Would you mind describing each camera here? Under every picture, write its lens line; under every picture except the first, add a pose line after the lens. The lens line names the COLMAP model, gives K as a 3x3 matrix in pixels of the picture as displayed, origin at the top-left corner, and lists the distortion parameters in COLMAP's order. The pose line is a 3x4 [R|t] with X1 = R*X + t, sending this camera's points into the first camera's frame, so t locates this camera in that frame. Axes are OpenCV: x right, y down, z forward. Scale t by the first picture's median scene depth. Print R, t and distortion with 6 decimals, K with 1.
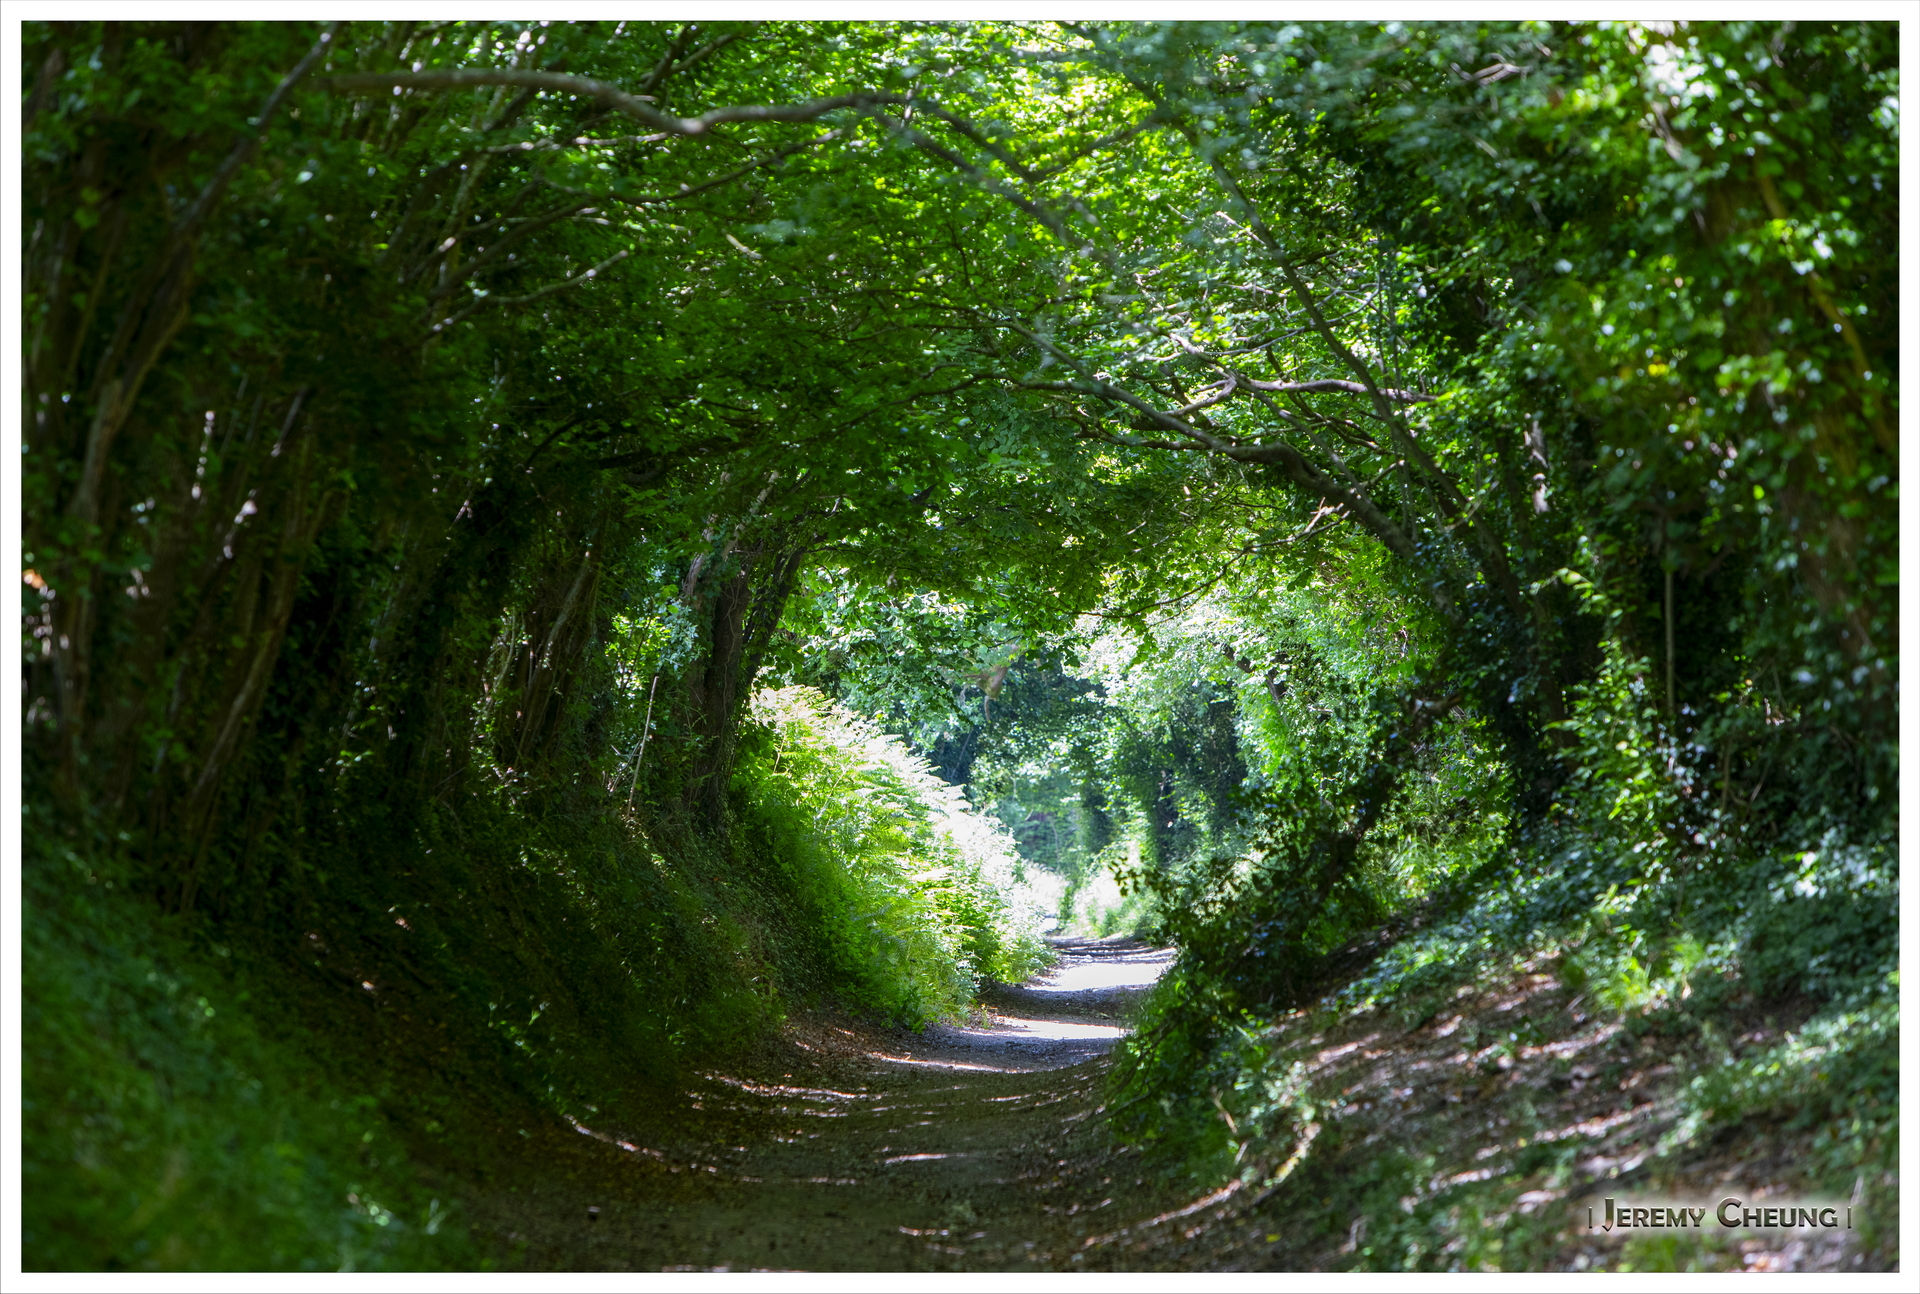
lens RADIAL K [[9566.2, 0, 959.8], [0, 9566.2, 649.7], [0, 0, 1]] dist [0.260697, 0.000000]
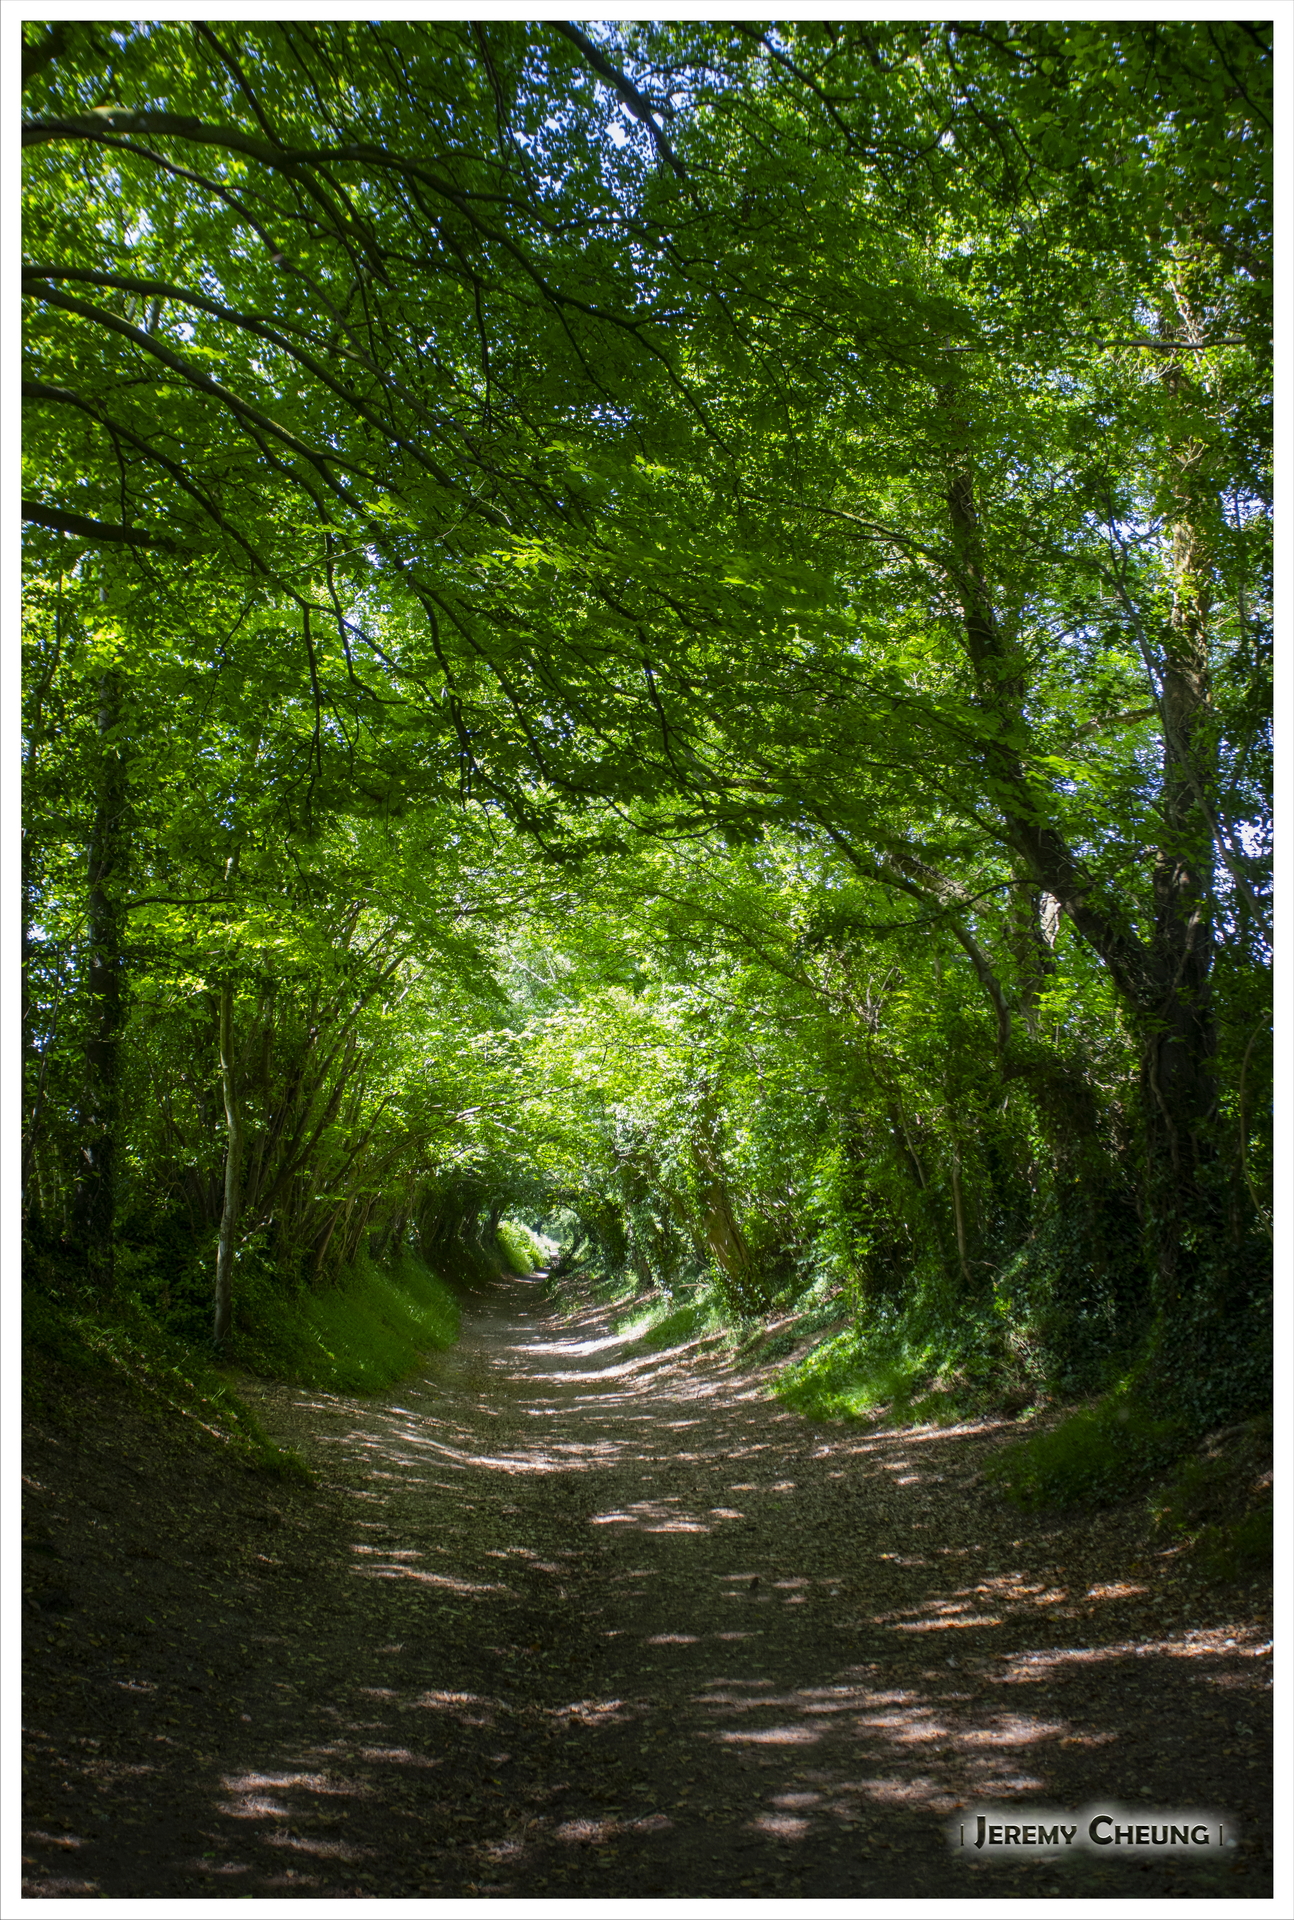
lens RADIAL K [[1936.6, 0, 638.5], [0, 1936.6, 930.3], [0, 0, 1]] dist [-0.022273, 0.000000]
pose [[0.998705, 0.030122, 0.040995, 0.013280], [-0.024345, 0.990577, -0.134780, -0.017604], [-0.044668, 0.133607, 0.990027, -0.345640]]
